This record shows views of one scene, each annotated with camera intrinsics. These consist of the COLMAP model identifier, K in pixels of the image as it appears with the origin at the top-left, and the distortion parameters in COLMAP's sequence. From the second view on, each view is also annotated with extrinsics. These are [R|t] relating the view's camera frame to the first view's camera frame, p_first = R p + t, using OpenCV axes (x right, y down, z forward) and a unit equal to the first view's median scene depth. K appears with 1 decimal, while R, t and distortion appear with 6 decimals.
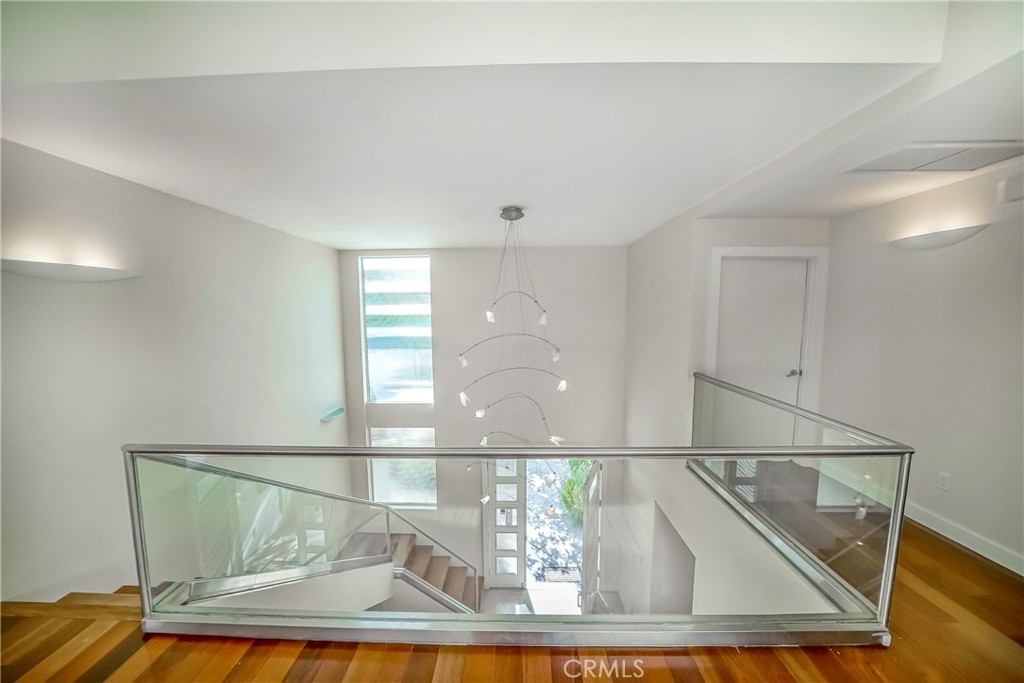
lens RADIAL K [[367.5, 0, 506.3], [0, 367.5, 347.4], [0, 0, 1]] dist [-0.017619, 0.000357]
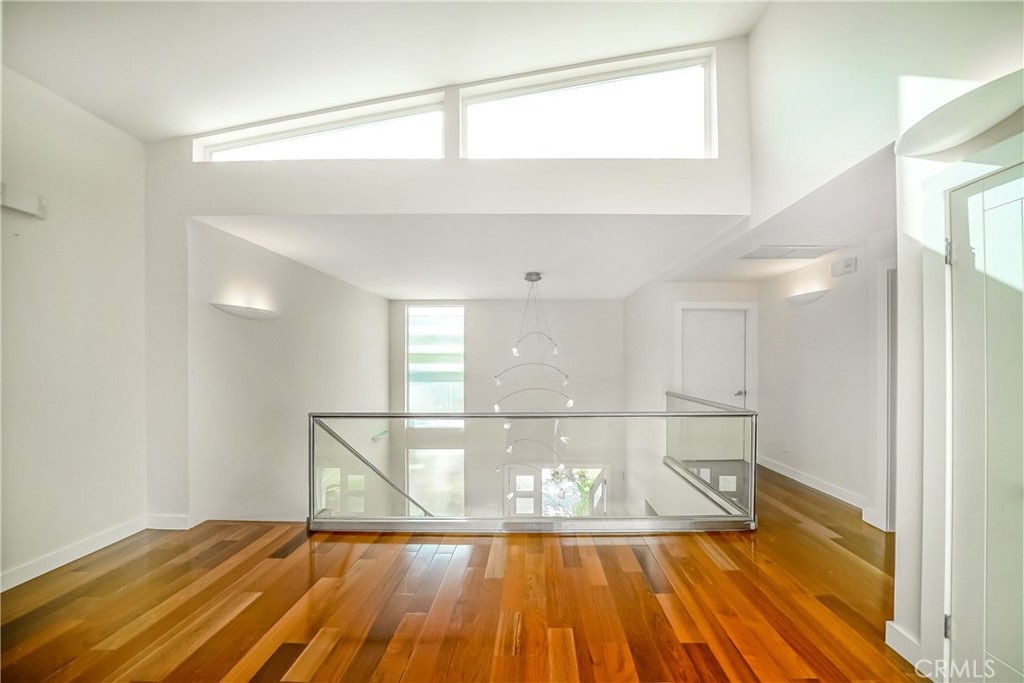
lens RADIAL K [[368.6, 0, 530.2], [0, 368.6, 355.6], [0, 0, 1]] dist [0.000399, 0.000073]
pose [[0.999620, 0.008142, 0.026317, -0.020752], [-0.005214, 0.993973, -0.109497, 0.060558], [-0.027050, 0.109319, 0.993639, -0.252849]]
